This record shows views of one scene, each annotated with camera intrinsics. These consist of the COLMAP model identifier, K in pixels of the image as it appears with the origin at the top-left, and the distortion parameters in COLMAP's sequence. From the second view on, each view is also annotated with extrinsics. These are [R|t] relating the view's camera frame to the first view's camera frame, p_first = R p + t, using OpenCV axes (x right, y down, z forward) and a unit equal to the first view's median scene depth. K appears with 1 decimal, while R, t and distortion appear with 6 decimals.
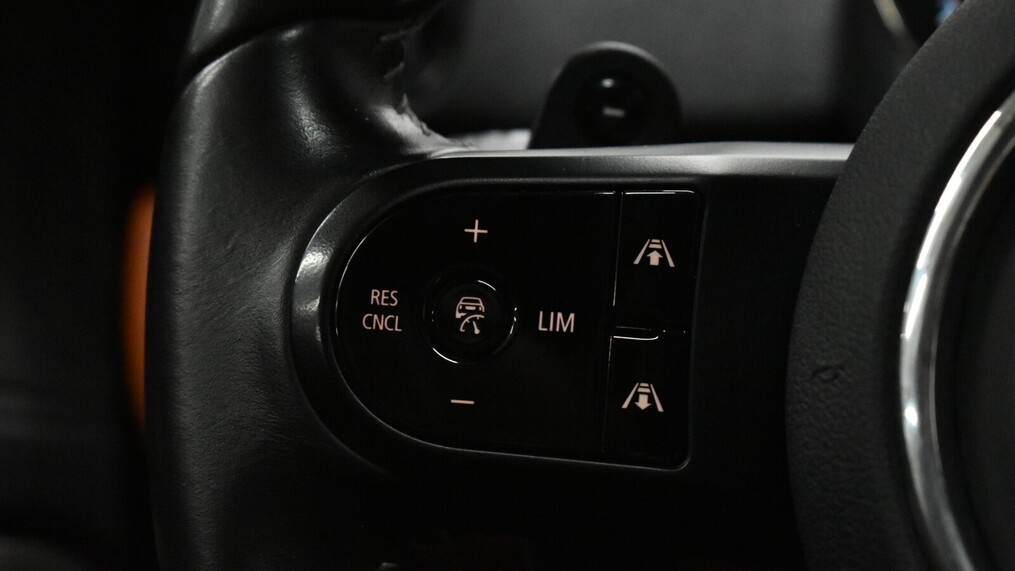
lens RADIAL K [[2430.5, 0, 507.2], [0, 2430.5, 286.5], [0, 0, 1]] dist [-0.137575, 0.000000]
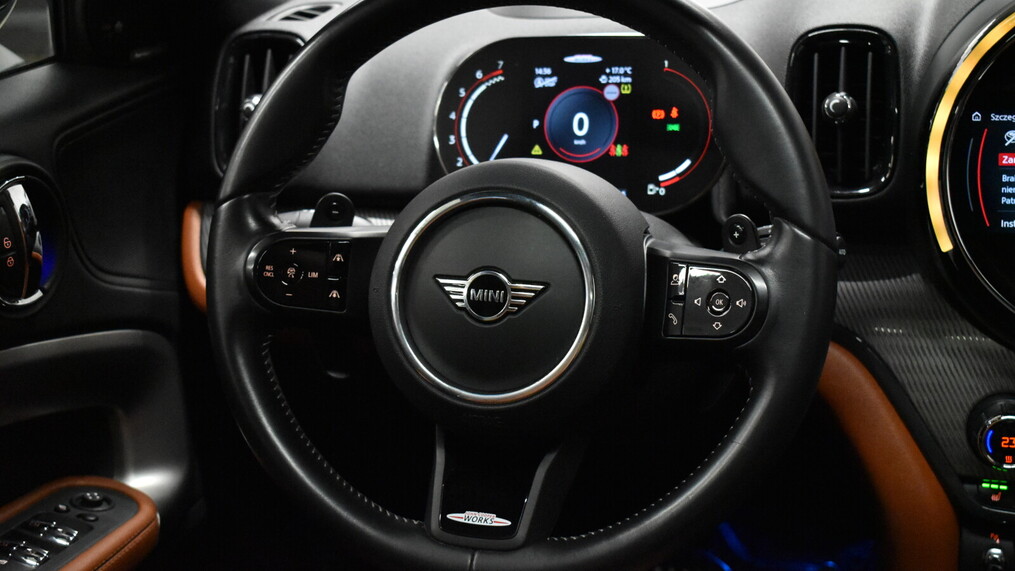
lens RADIAL K [[1548.6, 0, 507.3], [0, 1548.6, 280.6], [0, 0, 1]] dist [-0.010839, 0.000000]
pose [[0.995783, 0.018170, 0.089920, 0.108180], [-0.024170, 0.997521, 0.066093, -0.149921], [-0.088496, -0.067988, 0.993754, -1.536769]]
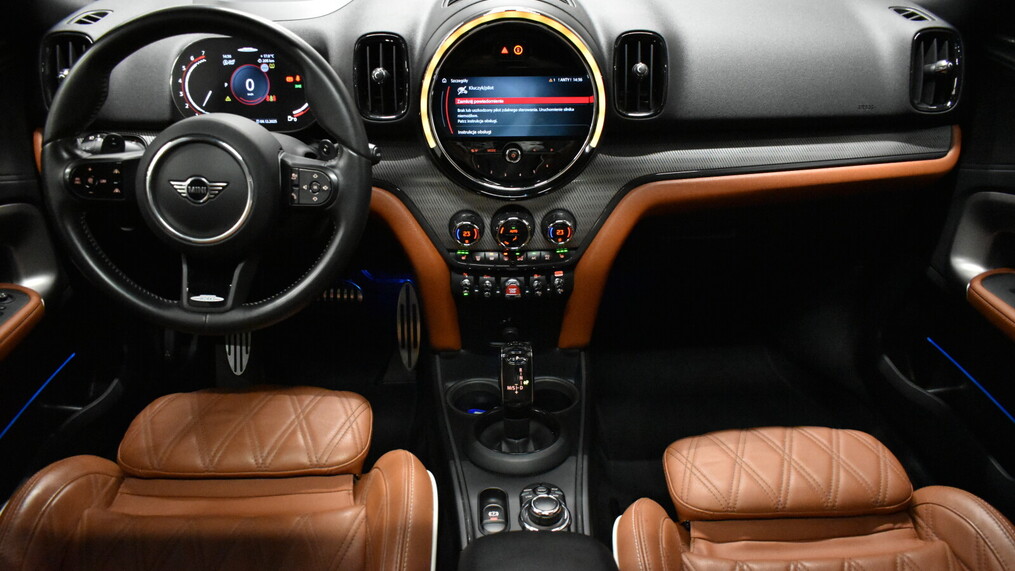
lens RADIAL K [[785.3, 0, 506.9], [0, 785.3, 290.4], [0, 0, 1]] dist [-0.023285, 0.008300]
pose [[0.926642, -0.096752, 0.363281, 0.269126], [-0.009099, 0.960262, 0.278952, -0.348447], [-0.375834, -0.261794, 0.888939, -1.732507]]
